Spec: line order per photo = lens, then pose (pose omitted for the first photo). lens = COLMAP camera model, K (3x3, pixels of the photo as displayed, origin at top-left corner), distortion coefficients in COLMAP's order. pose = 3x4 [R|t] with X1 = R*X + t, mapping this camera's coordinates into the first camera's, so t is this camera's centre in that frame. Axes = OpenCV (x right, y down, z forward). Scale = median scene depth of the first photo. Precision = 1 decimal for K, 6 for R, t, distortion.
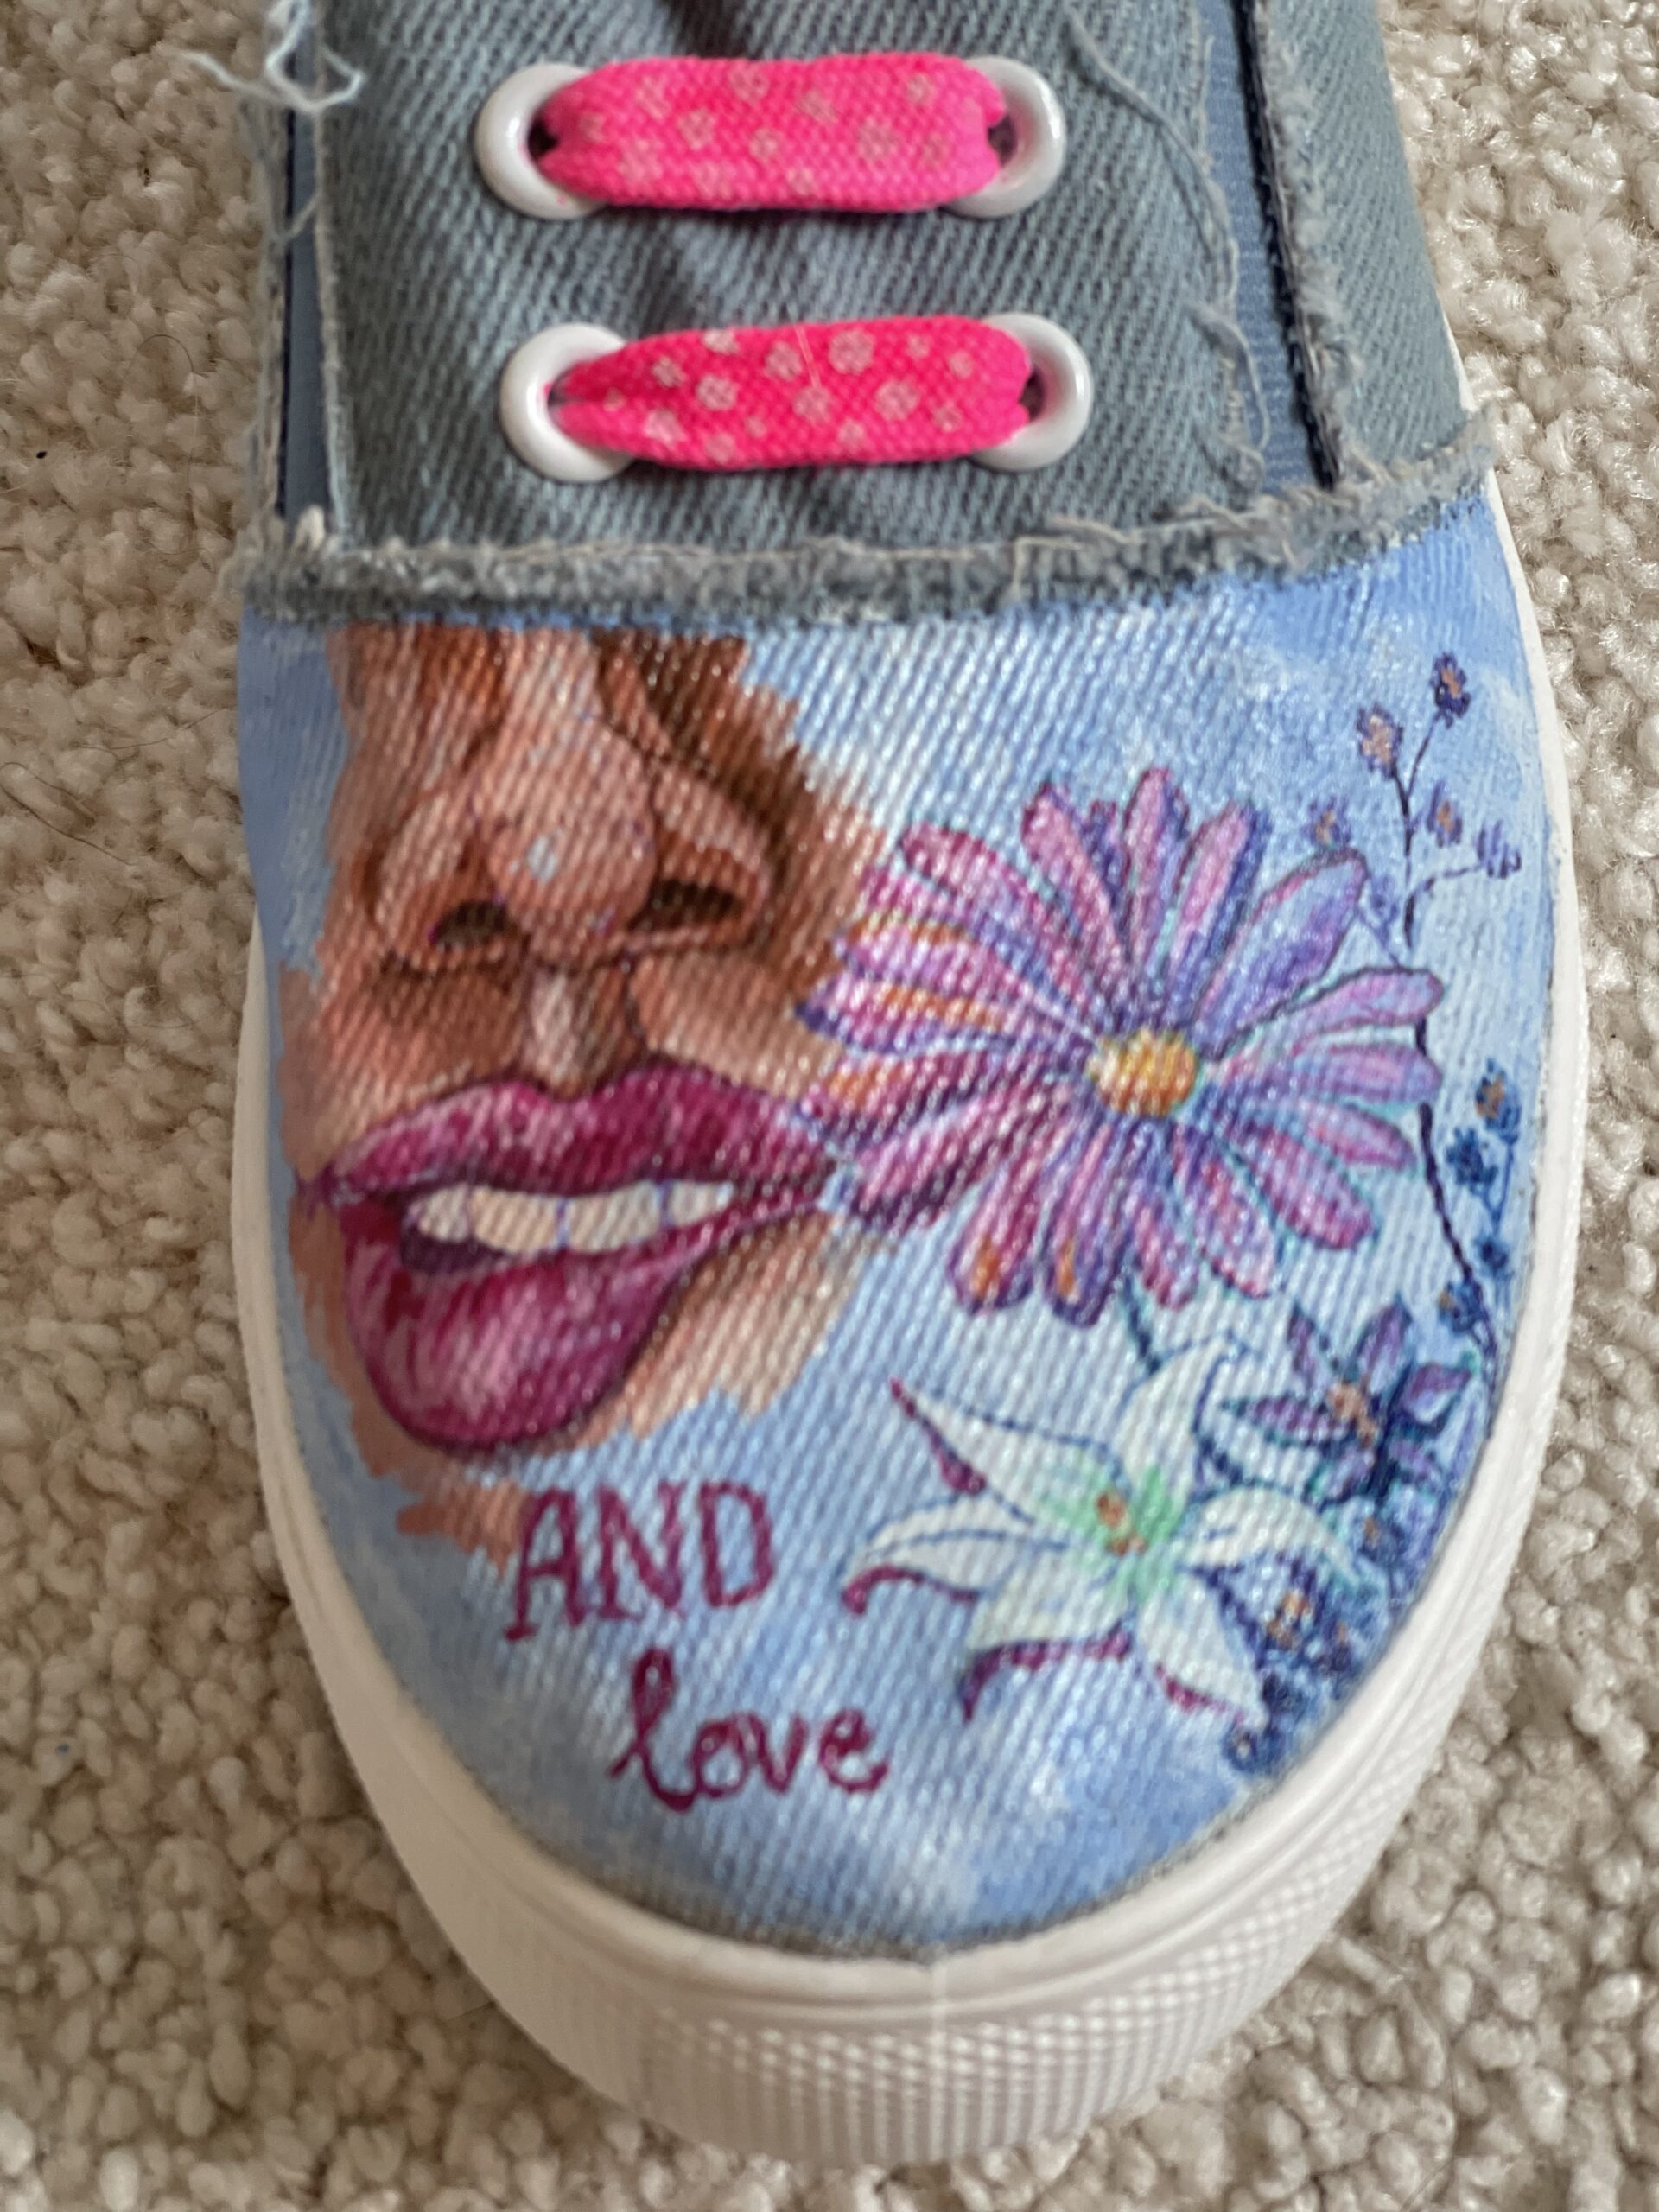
lens RADIAL K [[4182.1, 0, 830.6], [0, 4182.1, 1118.9], [0, 0, 1]] dist [0.100356, 0.000000]
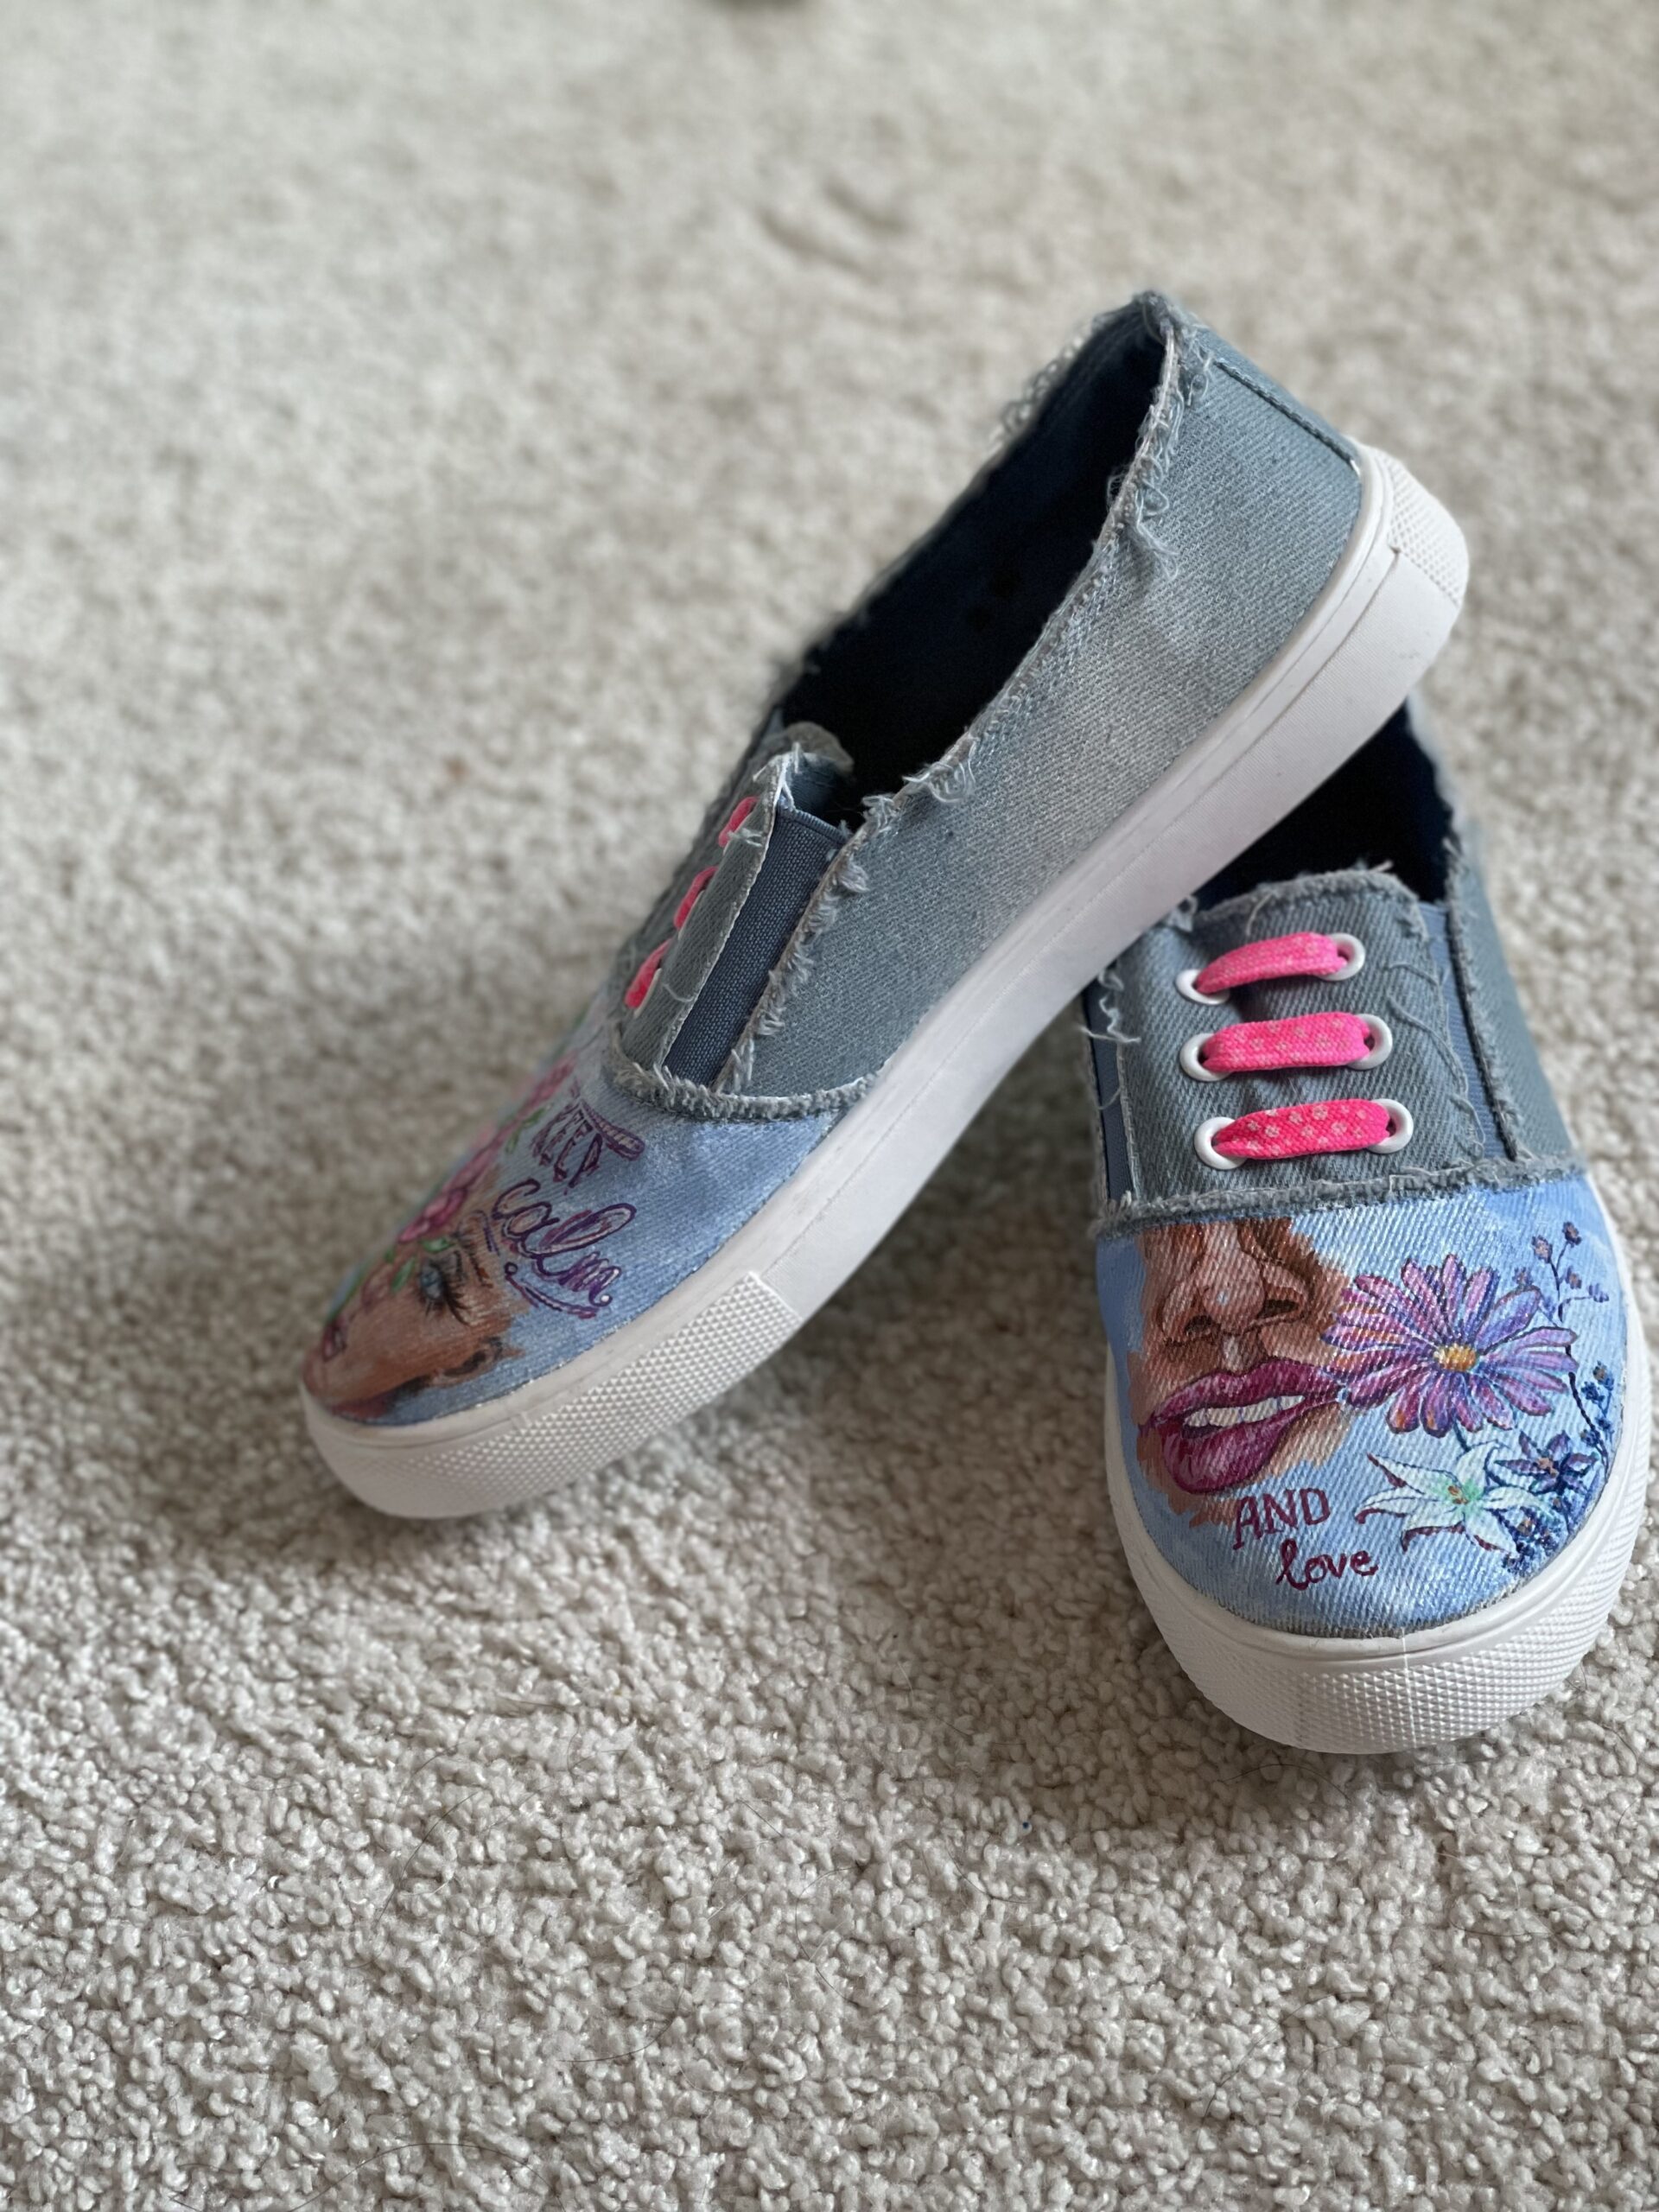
lens RADIAL K [[4182.1, 0, 841.3], [0, 4182.1, 1094.3], [0, 0, 1]] dist [0.100356, 0.000000]
pose [[0.986926, -0.102486, -0.124396, 0.037870], [0.051910, 0.932791, -0.356659, 0.763129], [0.152588, 0.345539, 0.925916, -1.581910]]
